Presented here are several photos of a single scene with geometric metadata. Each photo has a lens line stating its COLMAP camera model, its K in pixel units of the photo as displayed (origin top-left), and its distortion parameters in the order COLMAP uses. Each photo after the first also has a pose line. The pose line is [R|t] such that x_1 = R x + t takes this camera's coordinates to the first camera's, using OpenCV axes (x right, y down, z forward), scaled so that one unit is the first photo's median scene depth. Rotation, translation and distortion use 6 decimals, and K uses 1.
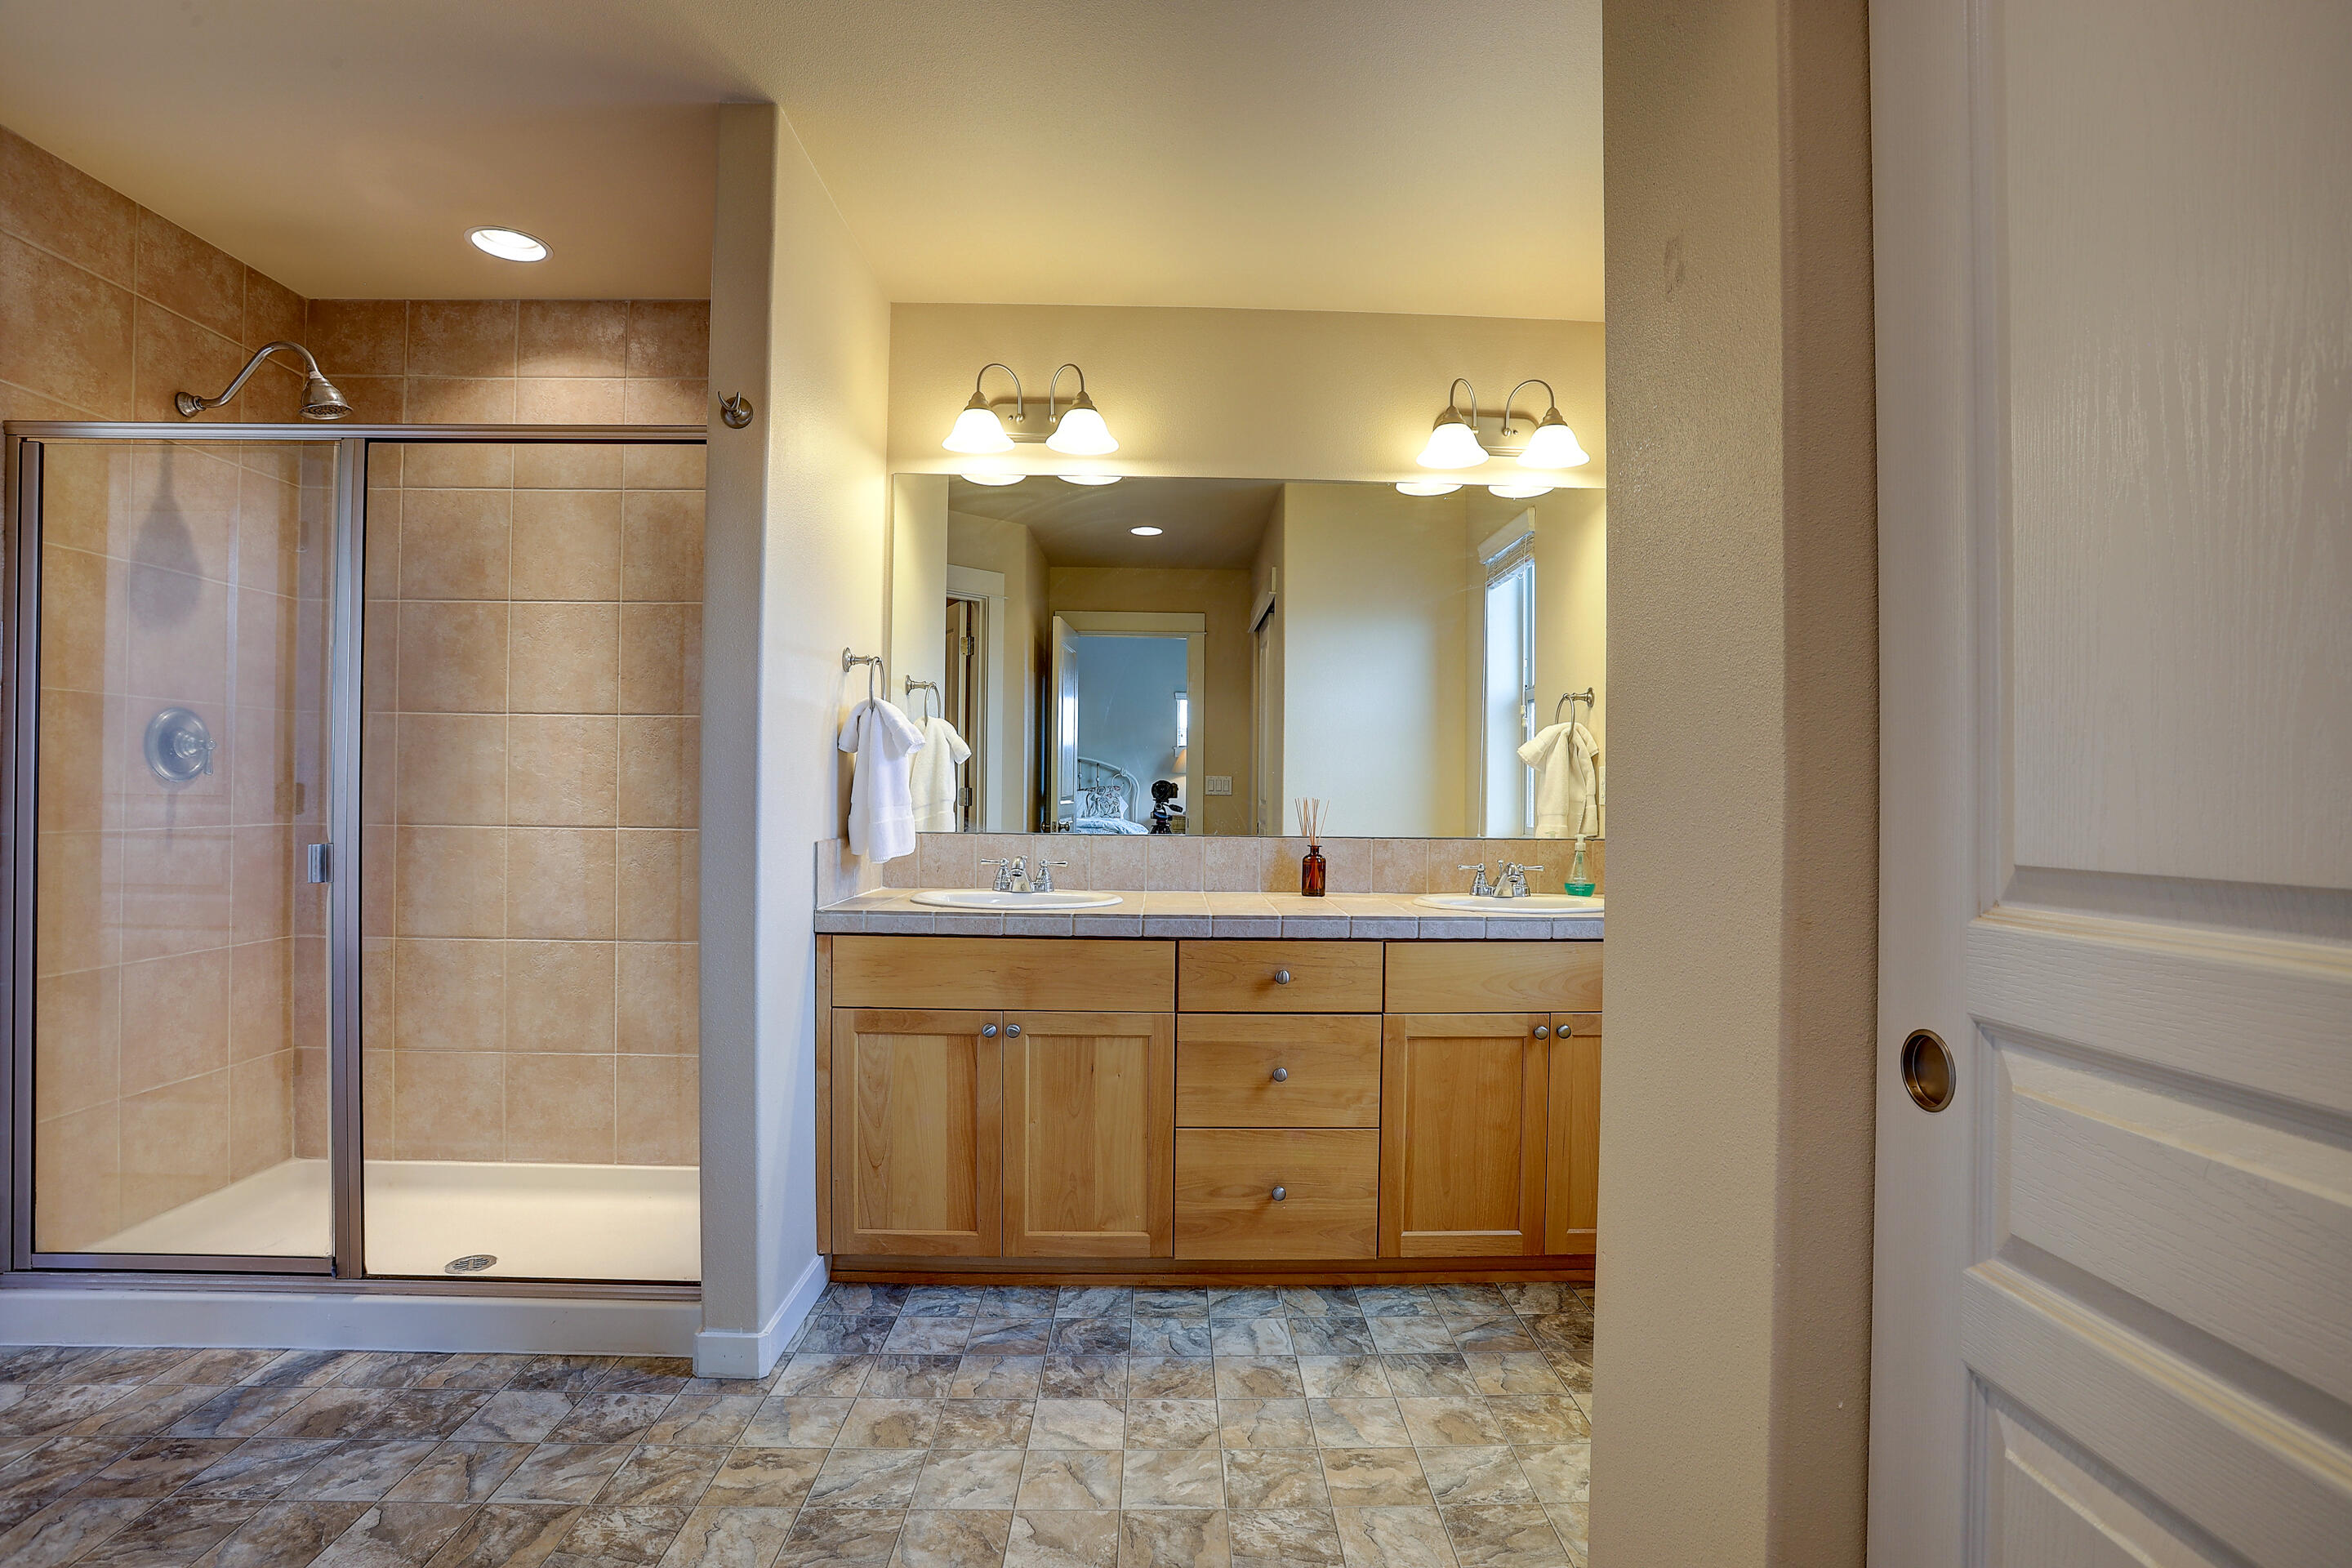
lens RADIAL K [[1146.9, 0, 1199.6], [0, 1146.9, 782.0], [0, 0, 1]] dist [-0.055597, 0.016886]
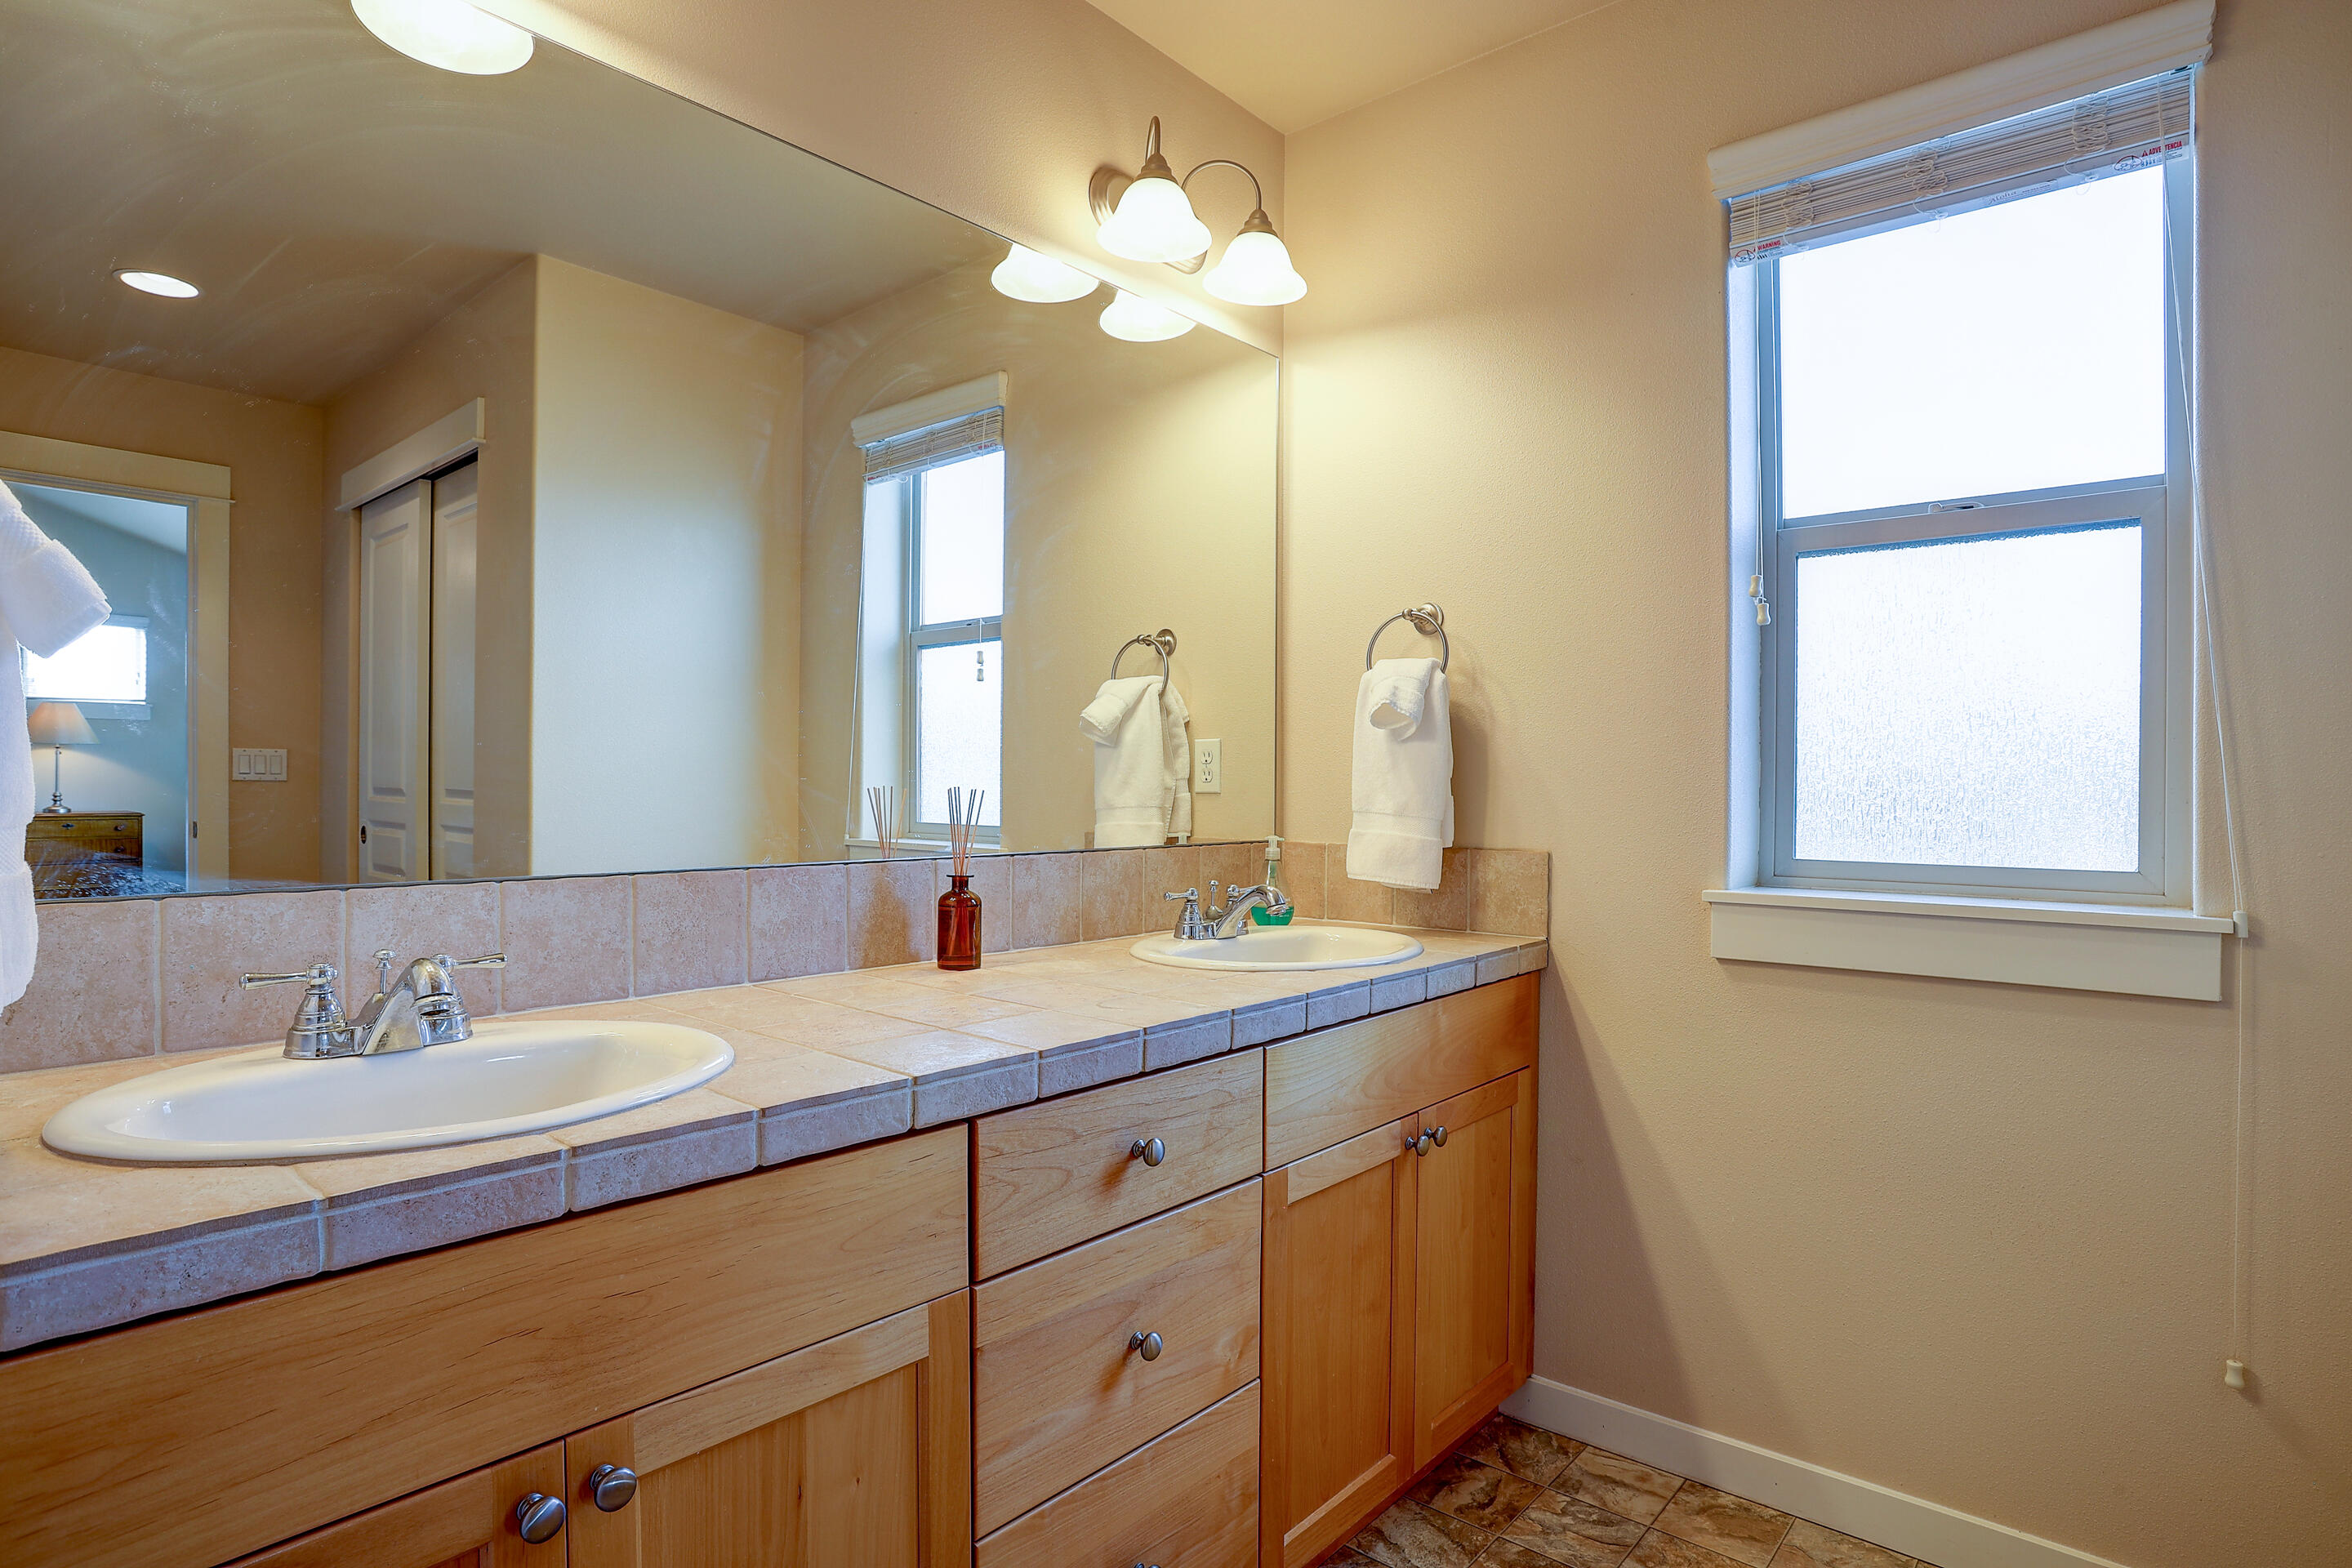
lens RADIAL K [[1229.8, 0, 1164.2], [0, 1229.8, 805.4], [0, 0, 1]] dist [-0.036223, 0.000760]
pose [[0.686801, -0.022138, 0.726509, -0.278523], [-0.004643, 0.999382, 0.034842, 0.002000], [-0.726831, -0.027302, 0.686273, 0.578206]]
